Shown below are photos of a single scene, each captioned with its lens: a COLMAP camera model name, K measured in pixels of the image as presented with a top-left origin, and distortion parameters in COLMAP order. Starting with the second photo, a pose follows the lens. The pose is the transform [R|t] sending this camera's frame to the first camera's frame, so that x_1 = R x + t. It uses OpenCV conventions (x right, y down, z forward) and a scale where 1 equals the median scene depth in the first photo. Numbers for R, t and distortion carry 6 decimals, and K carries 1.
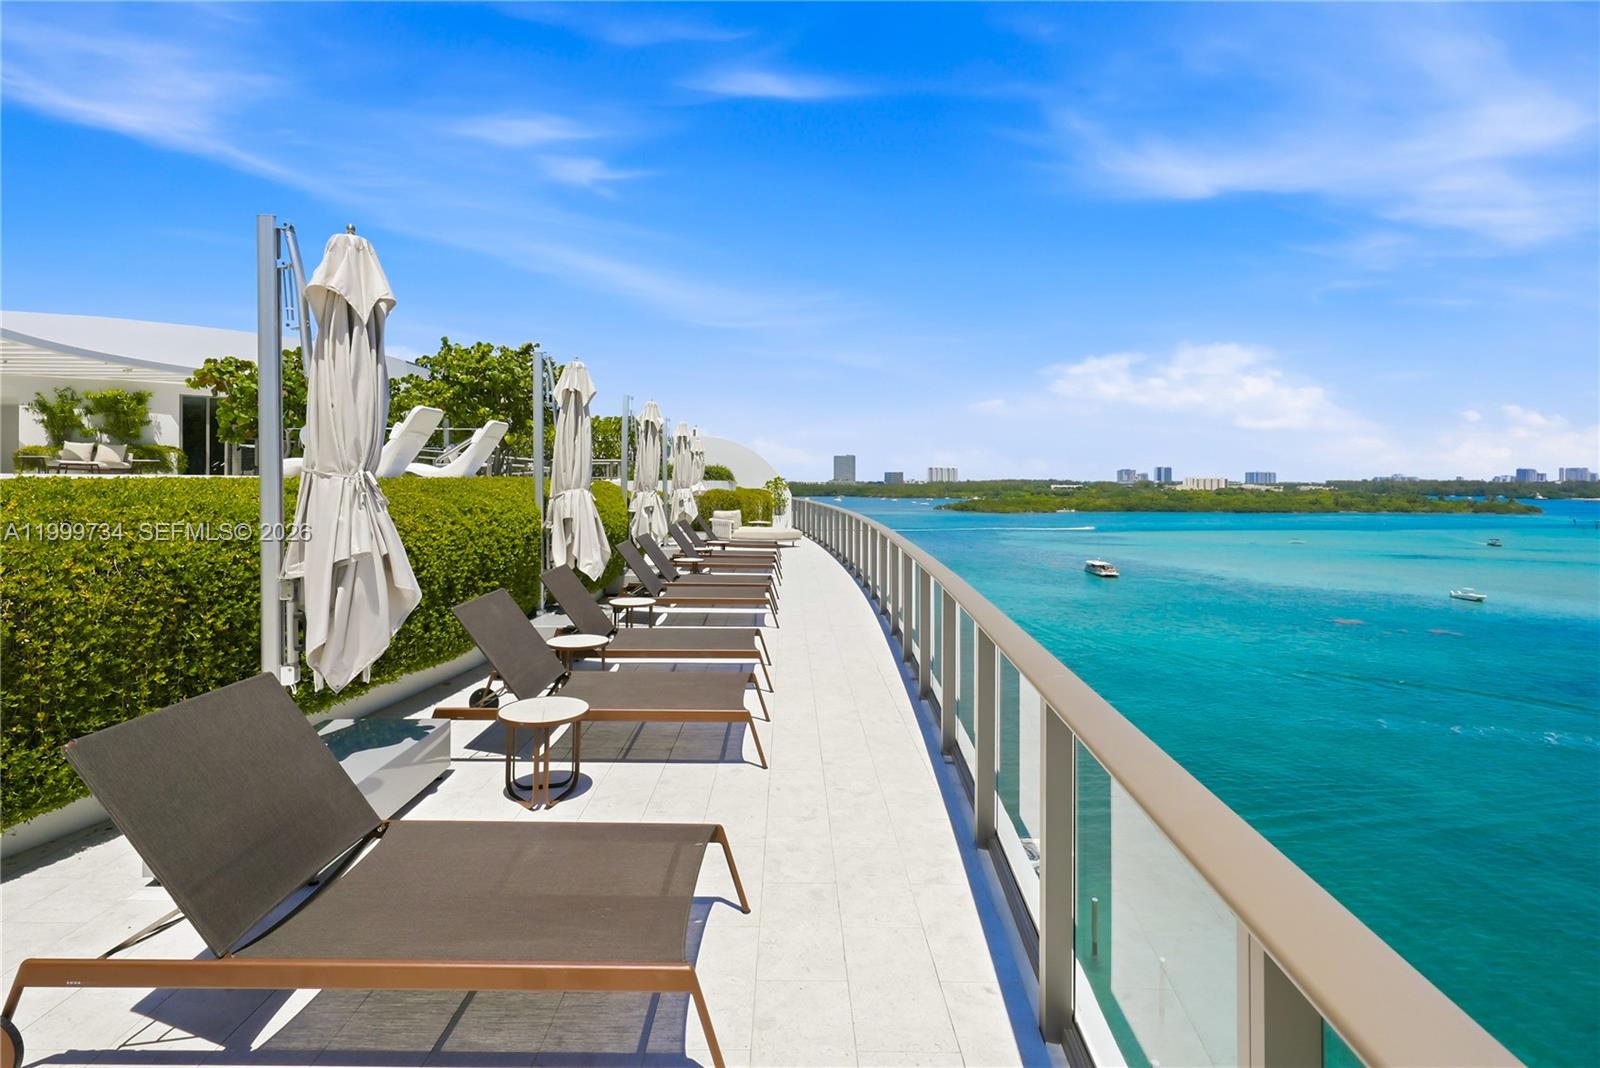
lens RADIAL K [[765.7, 0, 763.6], [0, 765.7, 485.4], [0, 0, 1]] dist [-0.000706, -0.000547]
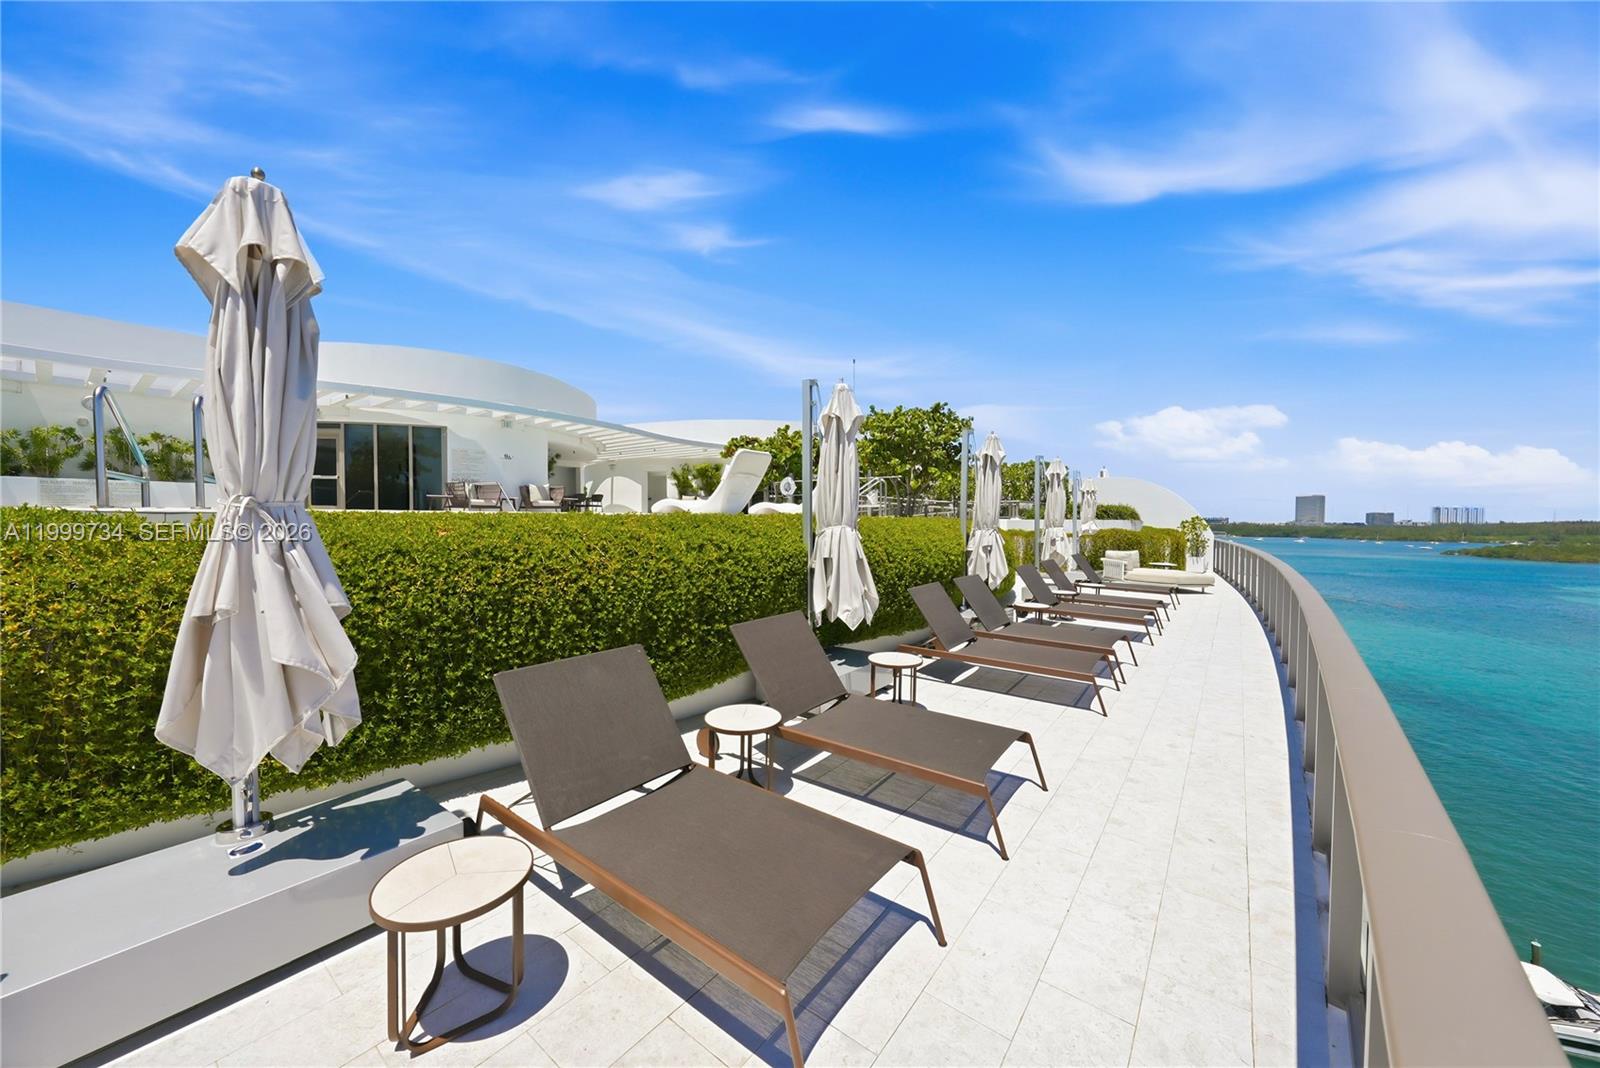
lens RADIAL K [[576.0, 0, 794.1], [0, 576.0, 534.7], [0, 0, 1]] dist [-0.006663, 0.000514]
pose [[0.807729, 0.017377, -0.589298, 0.043707], [-0.006561, 0.999769, 0.020488, 0.000497], [0.589518, -0.012682, 0.807656, 0.164032]]
